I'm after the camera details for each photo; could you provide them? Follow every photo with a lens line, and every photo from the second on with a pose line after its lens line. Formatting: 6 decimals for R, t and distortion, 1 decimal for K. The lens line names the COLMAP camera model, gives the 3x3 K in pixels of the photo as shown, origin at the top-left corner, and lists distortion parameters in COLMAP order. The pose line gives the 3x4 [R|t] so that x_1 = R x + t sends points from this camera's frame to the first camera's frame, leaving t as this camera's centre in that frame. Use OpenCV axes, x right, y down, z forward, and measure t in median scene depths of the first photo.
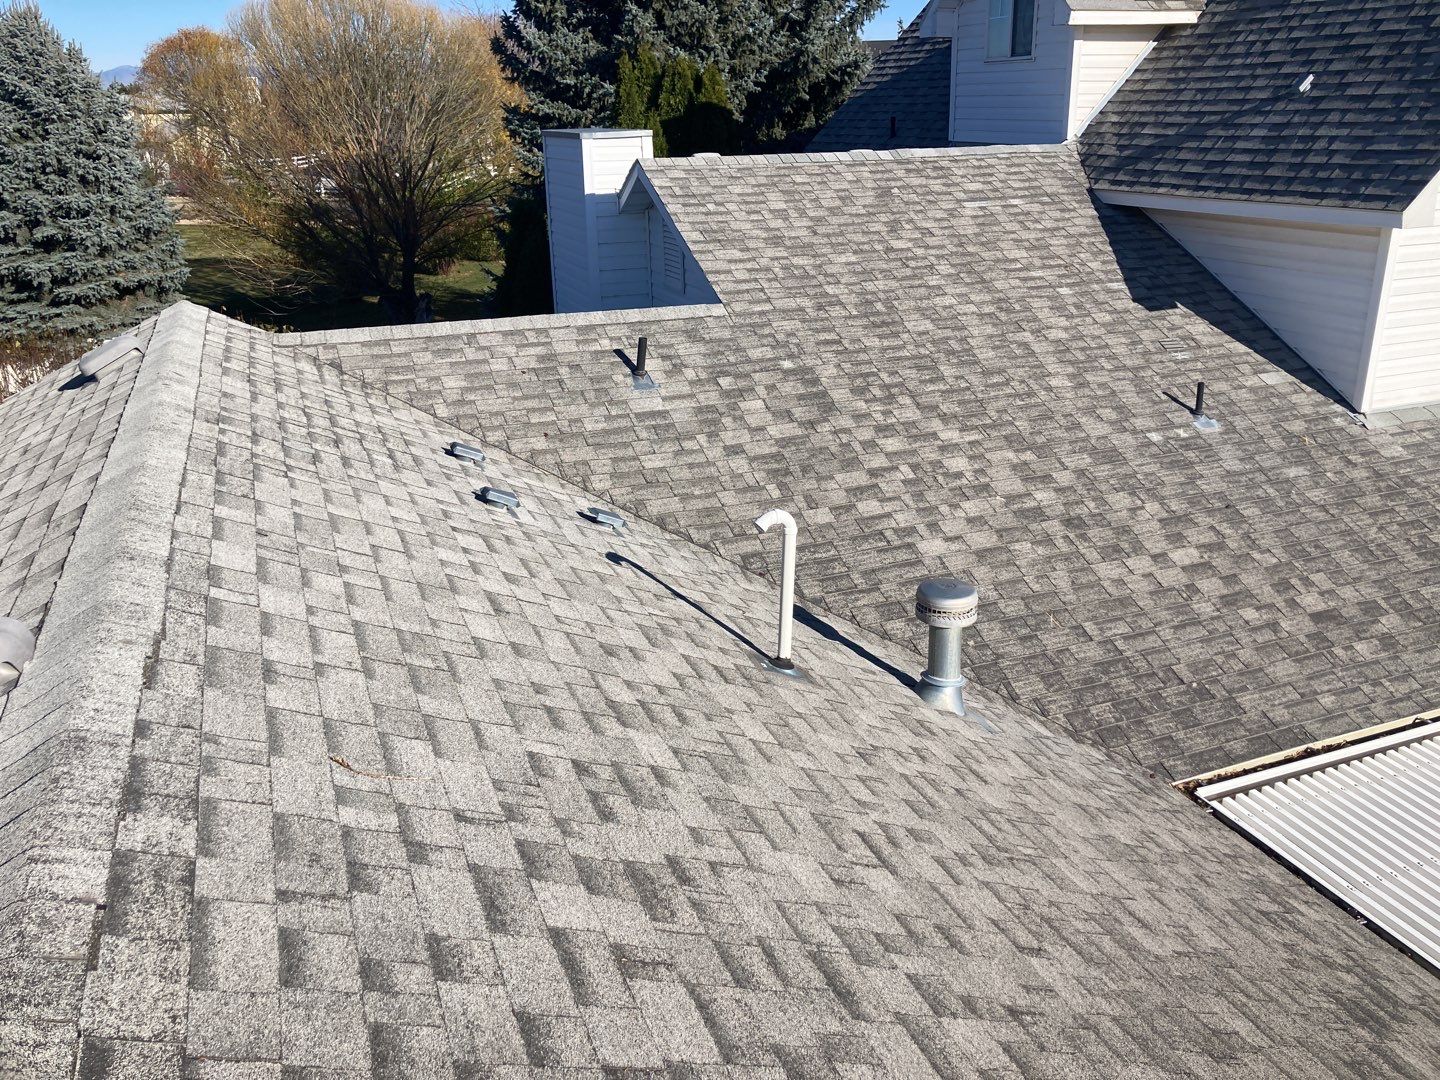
lens RADIAL K [[1169.4, 0, 744.1], [0, 1169.4, 517.9], [0, 0, 1]] dist [0.040716, -0.050515]
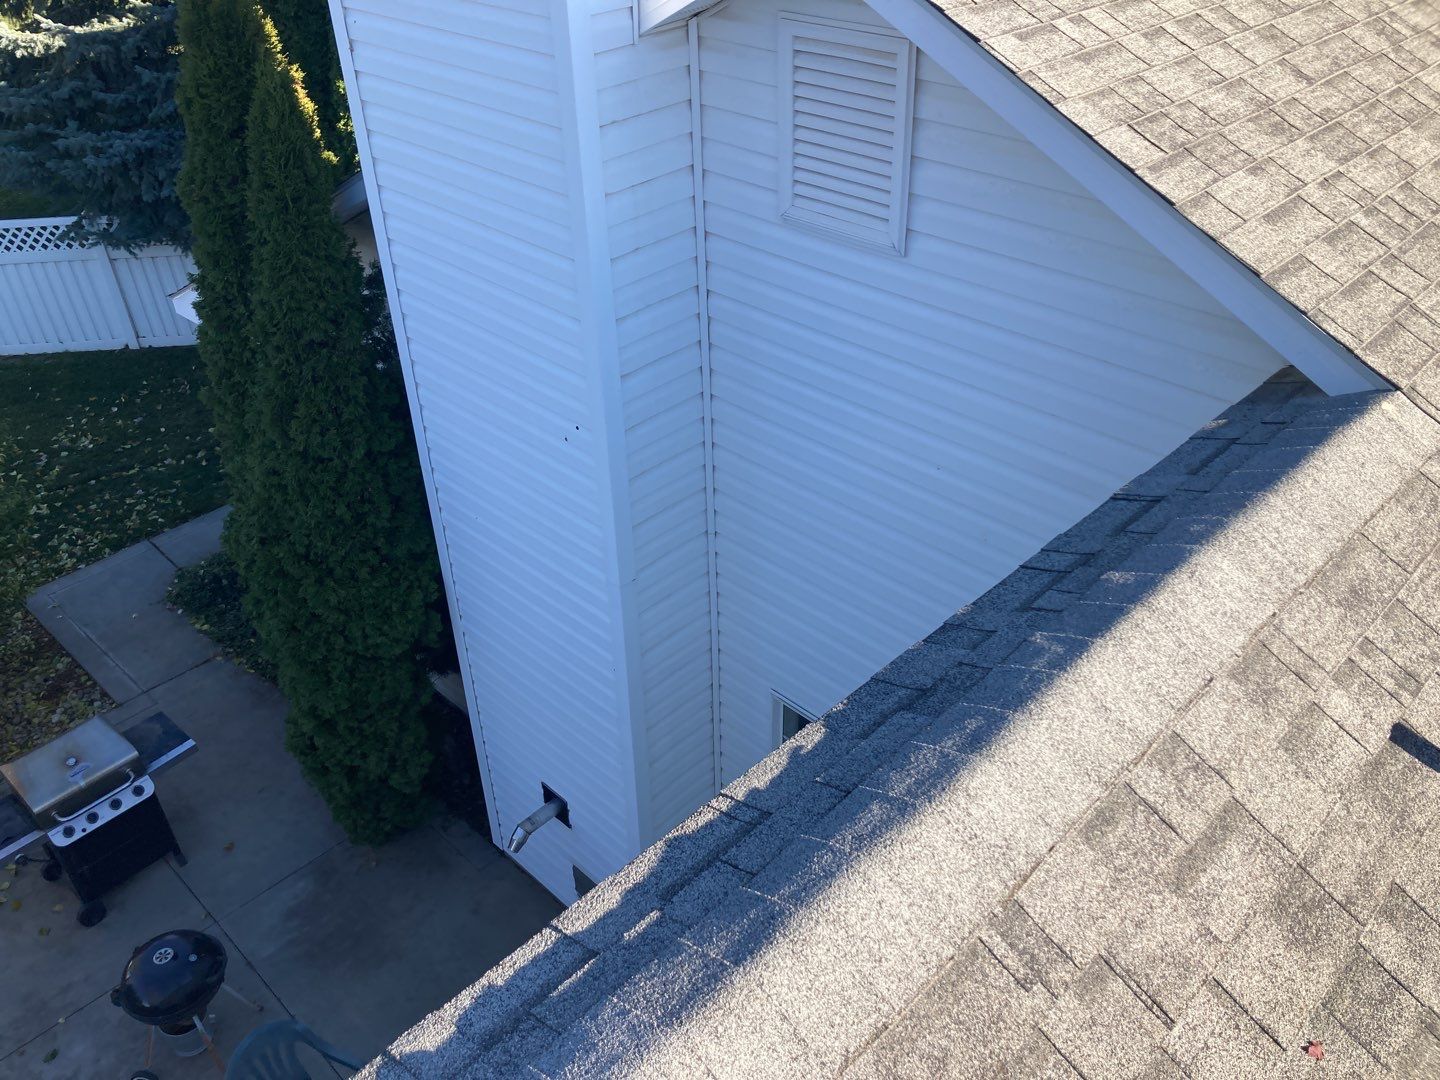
lens RADIAL K [[1169.4, 0, 666.2], [0, 1169.4, 551.1], [0, 0, 1]] dist [0.040716, -0.050515]
pose [[0.927818, -0.227410, 0.295700, -0.398726], [0.141962, 0.948298, 0.283862, -0.338671], [-0.344964, -0.221394, 0.912132, 0.995641]]
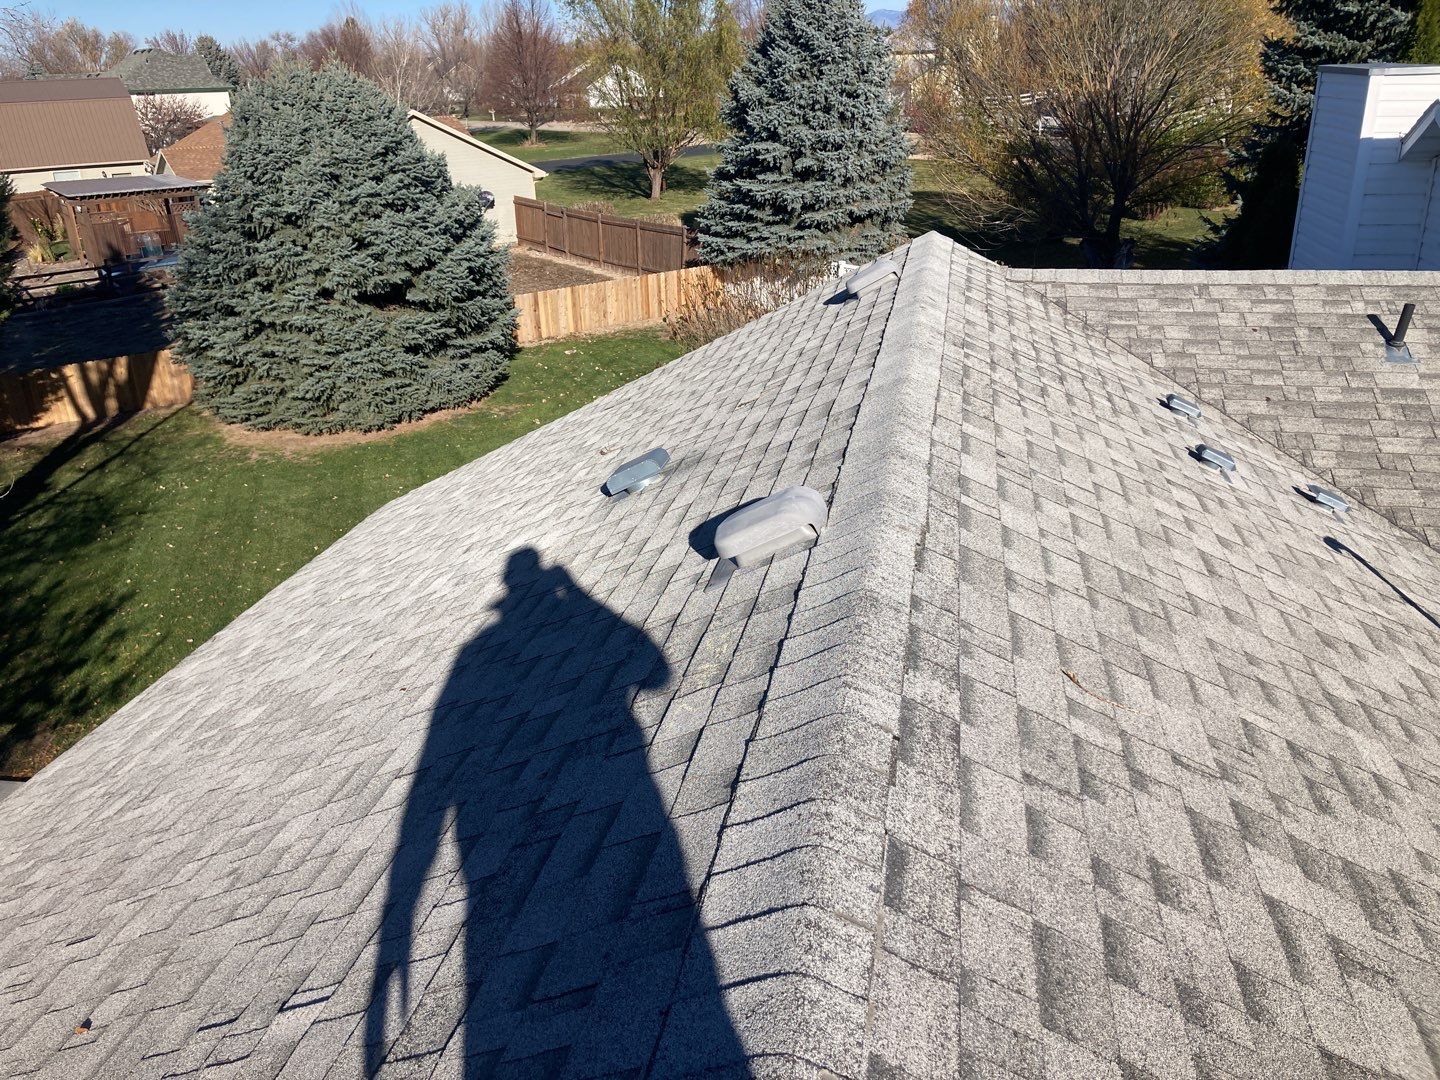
lens RADIAL K [[1169.4, 0, 702.5], [0, 1169.4, 526.0], [0, 0, 1]] dist [0.040716, -0.050515]
pose [[0.828964, 0.195679, -0.523954, -0.035959], [-0.167425, 0.980661, 0.101354, 0.008712], [0.533654, 0.003704, 0.845695, -0.032455]]
